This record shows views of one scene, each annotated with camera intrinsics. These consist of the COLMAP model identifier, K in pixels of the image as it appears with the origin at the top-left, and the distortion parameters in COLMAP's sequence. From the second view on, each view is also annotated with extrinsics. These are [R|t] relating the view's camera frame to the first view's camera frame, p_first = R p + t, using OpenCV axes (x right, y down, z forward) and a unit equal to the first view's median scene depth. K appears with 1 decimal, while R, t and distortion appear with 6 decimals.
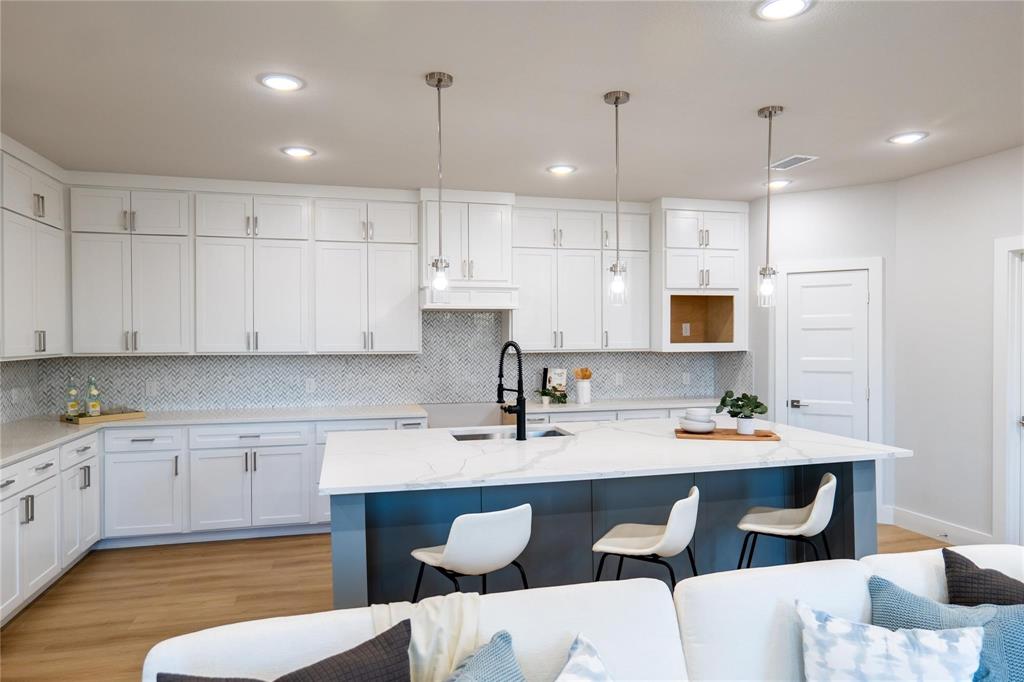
lens RADIAL K [[629.6, 0, 520.7], [0, 629.6, 336.1], [0, 0, 1]] dist [-0.006707, 0.008697]
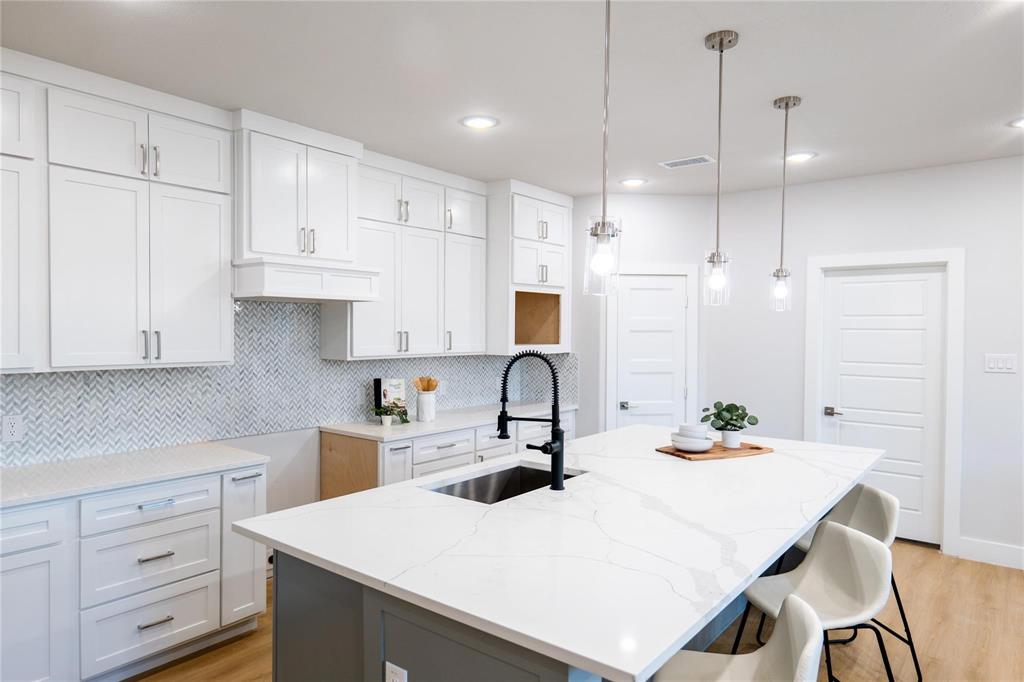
lens RADIAL K [[629.6, 0, 511.2], [0, 629.6, 336.4], [0, 0, 1]] dist [-0.006707, 0.008697]
pose [[0.808187, 0.001307, 0.588925, -0.301942], [-0.007133, 0.999946, 0.007570, -0.008314], [-0.588883, -0.010319, 0.808152, 0.301075]]
